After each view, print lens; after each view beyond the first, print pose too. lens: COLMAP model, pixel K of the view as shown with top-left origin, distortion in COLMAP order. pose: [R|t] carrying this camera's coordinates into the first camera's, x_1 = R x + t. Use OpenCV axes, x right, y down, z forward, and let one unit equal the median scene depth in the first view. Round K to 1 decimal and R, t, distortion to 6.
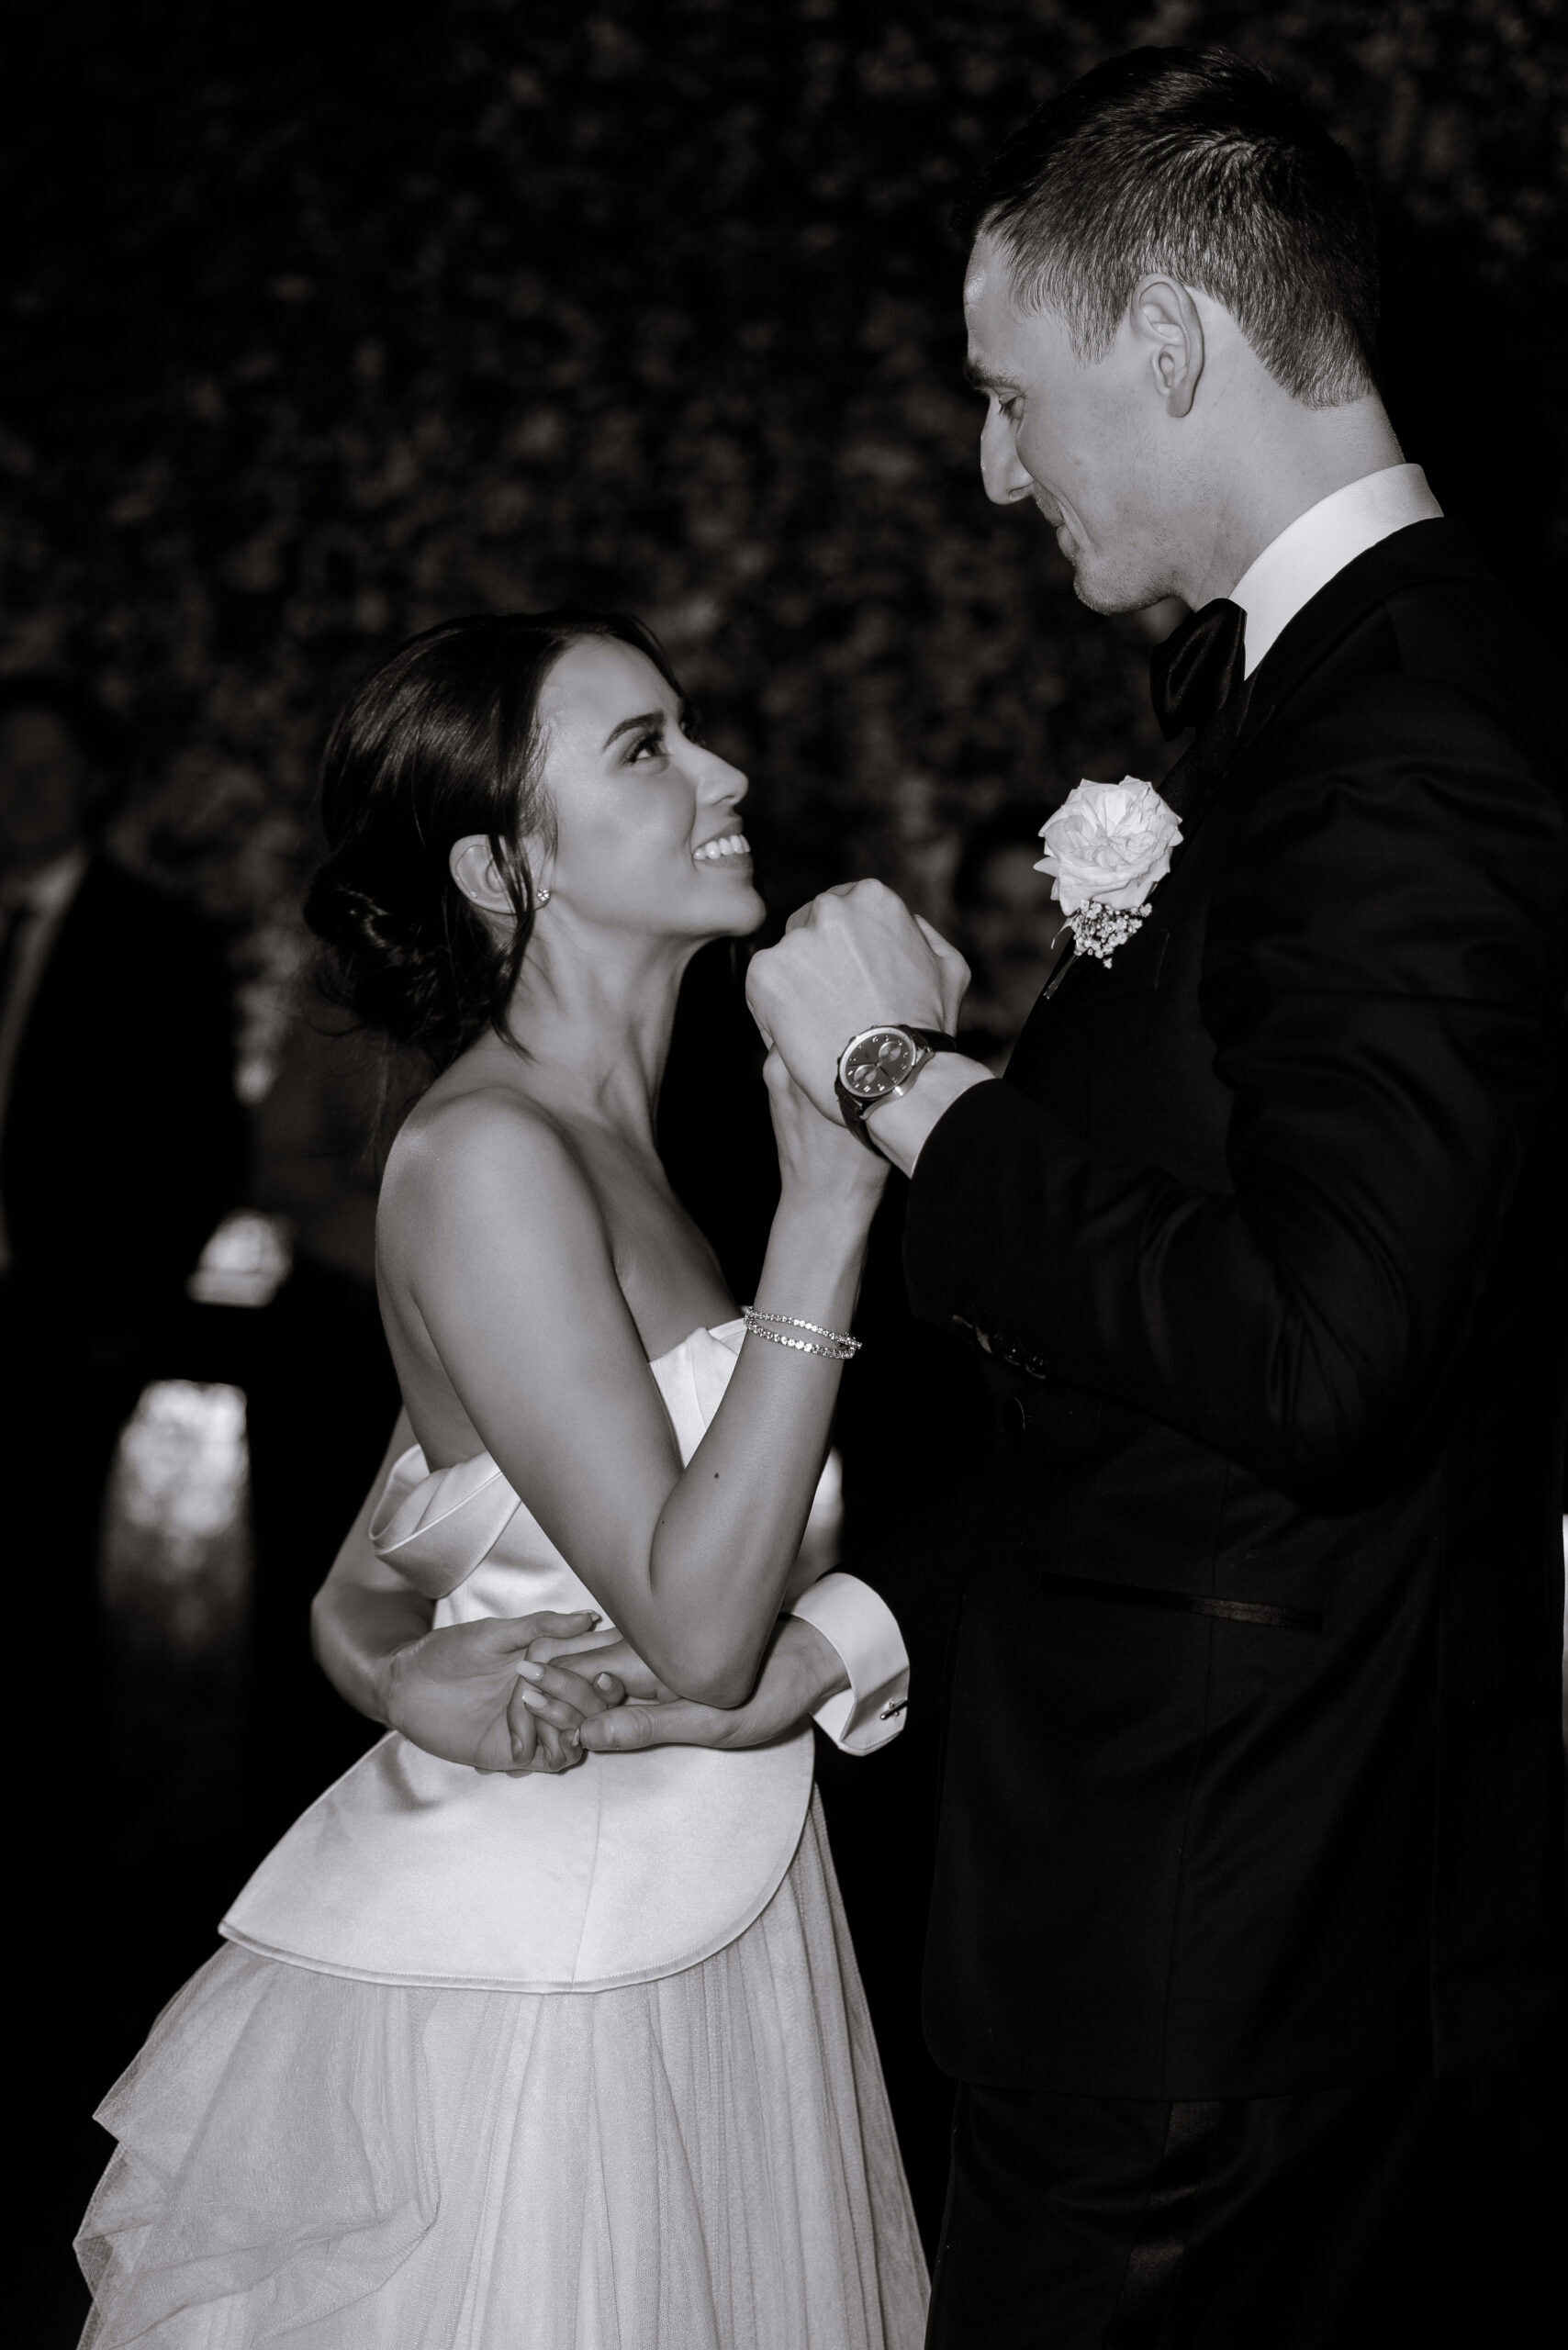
lens RADIAL K [[4657.3, 0, 784.0], [0, 4657.3, 1175.0], [0, 0, 1]] dist [-0.379221, 2.902378]
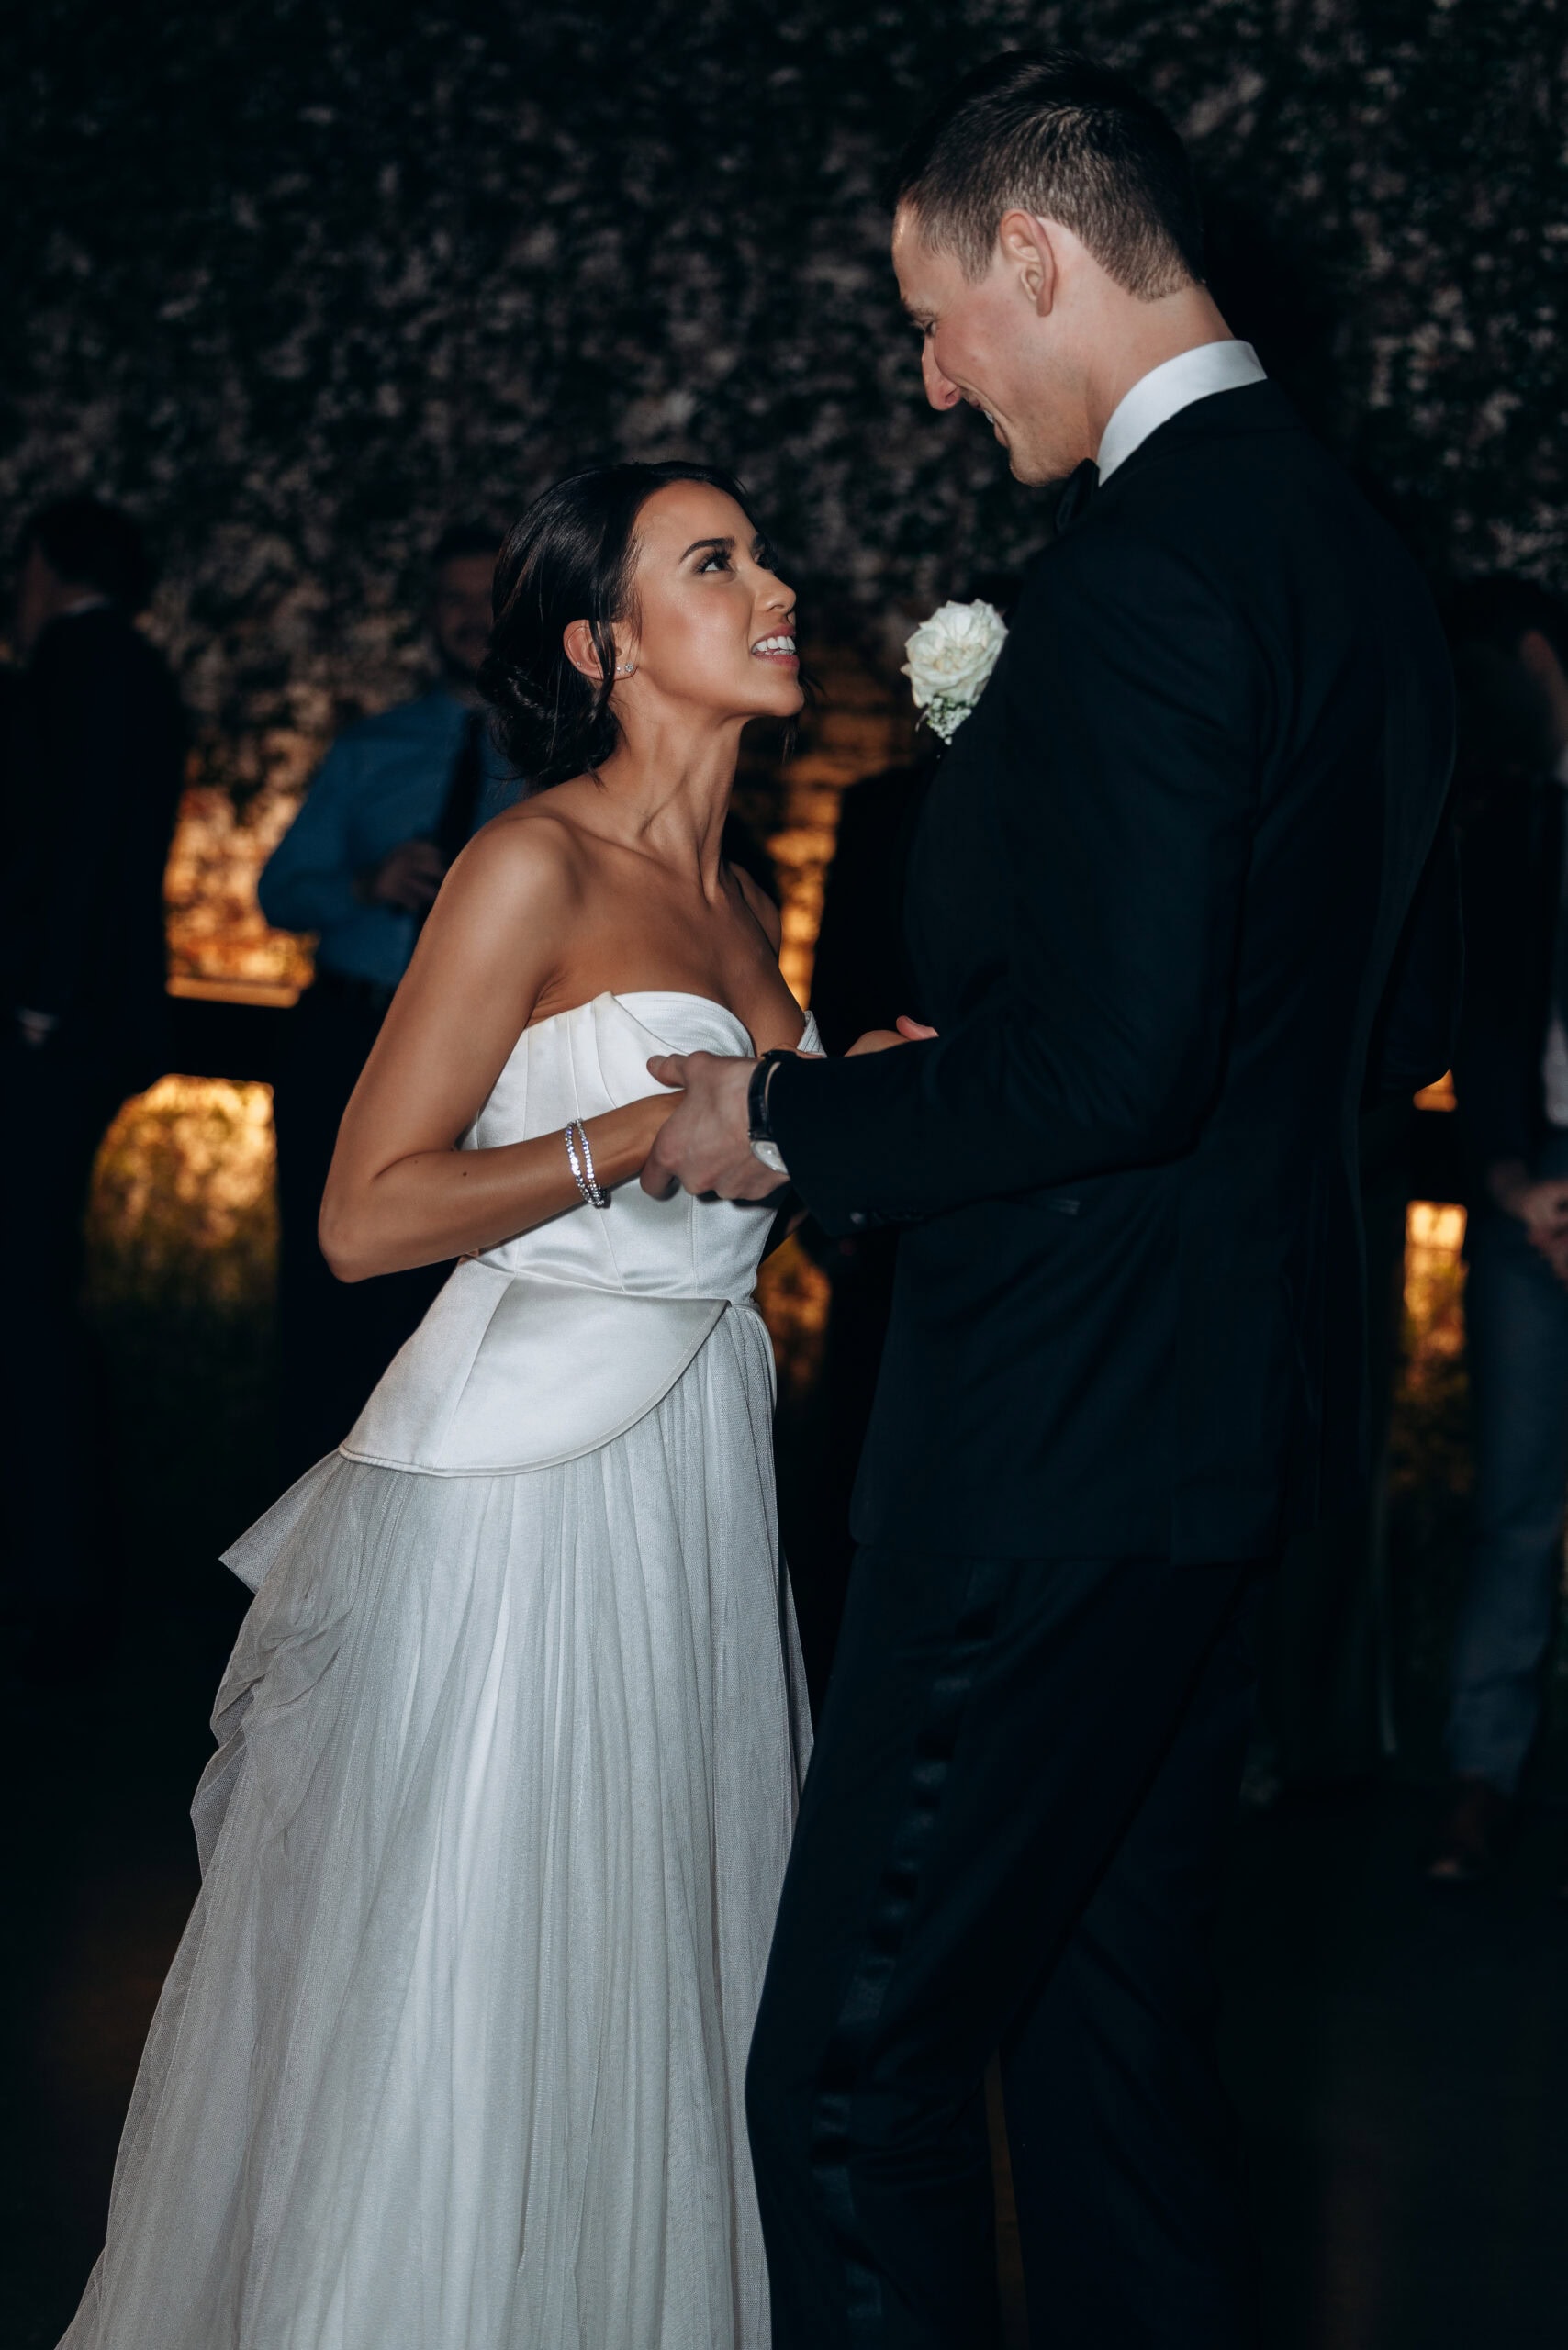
lens RADIAL K [[4657.3, 0, 784.0], [0, 4657.3, 1175.0], [0, 0, 1]] dist [-0.379221, 2.902378]
pose [[0.999962, 0.008655, 0.000855, 0.008754], [-0.008690, 0.998235, 0.058748, 0.000817], [-0.000345, -0.058753, 0.998272, -0.148243]]
